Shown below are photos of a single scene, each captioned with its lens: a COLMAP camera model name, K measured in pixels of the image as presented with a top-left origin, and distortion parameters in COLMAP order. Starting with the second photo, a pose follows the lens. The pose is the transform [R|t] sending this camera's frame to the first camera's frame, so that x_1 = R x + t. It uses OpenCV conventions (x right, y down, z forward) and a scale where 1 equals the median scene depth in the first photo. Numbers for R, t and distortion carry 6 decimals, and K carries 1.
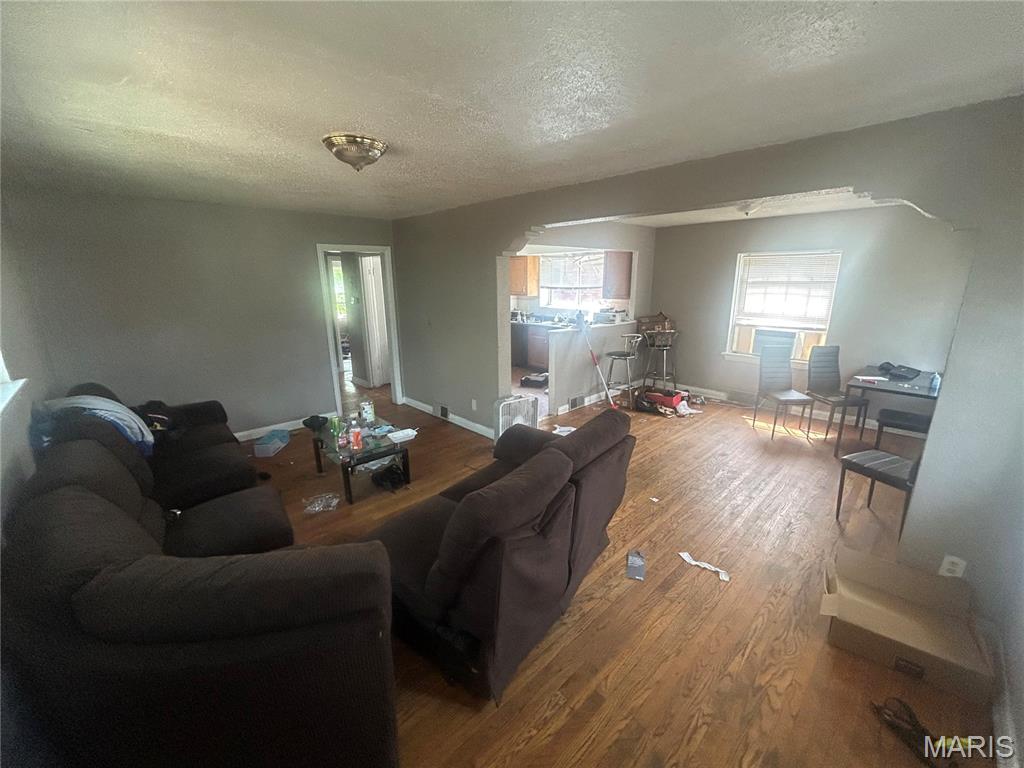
lens RADIAL K [[415.9, 0, 511.6], [0, 415.9, 381.1], [0, 0, 1]] dist [-0.001356, 0.000349]
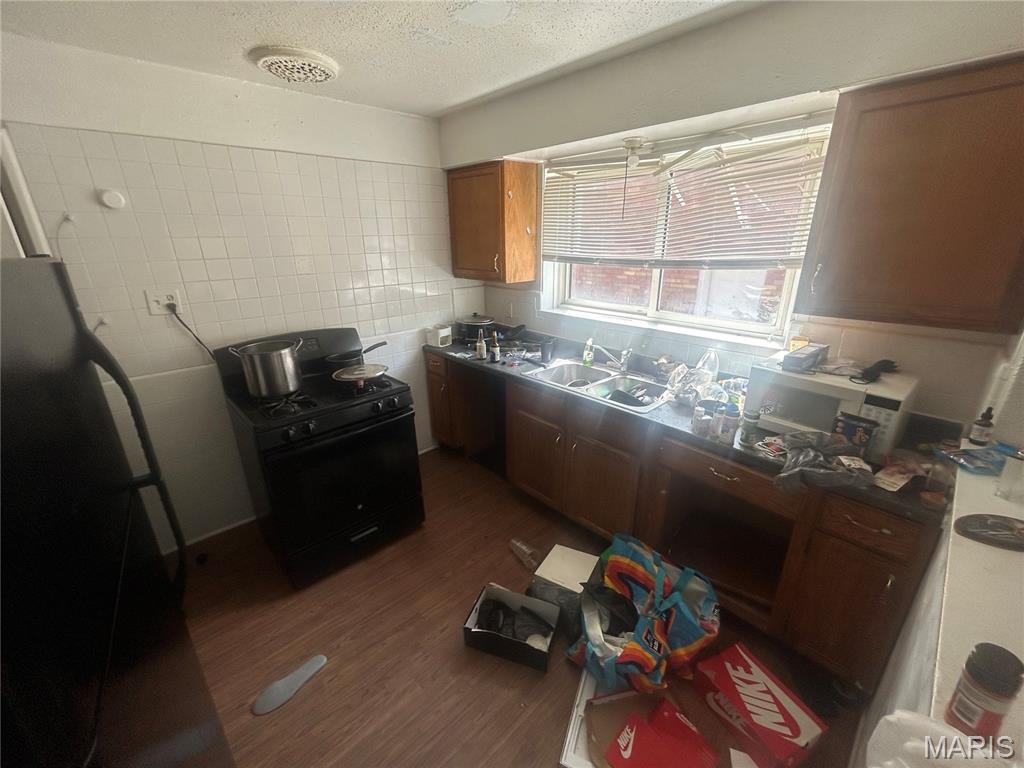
lens RADIAL K [[415.9, 0, 511.6], [0, 415.9, 381.1], [0, 0, 1]] dist [-0.001356, 0.000349]
pose [[0.999992, 0.000532, 0.004038, 0.059213], [-0.000886, 0.996105, 0.088168, -0.214417], [-0.003975, -0.088171, 0.996097, 0.900483]]
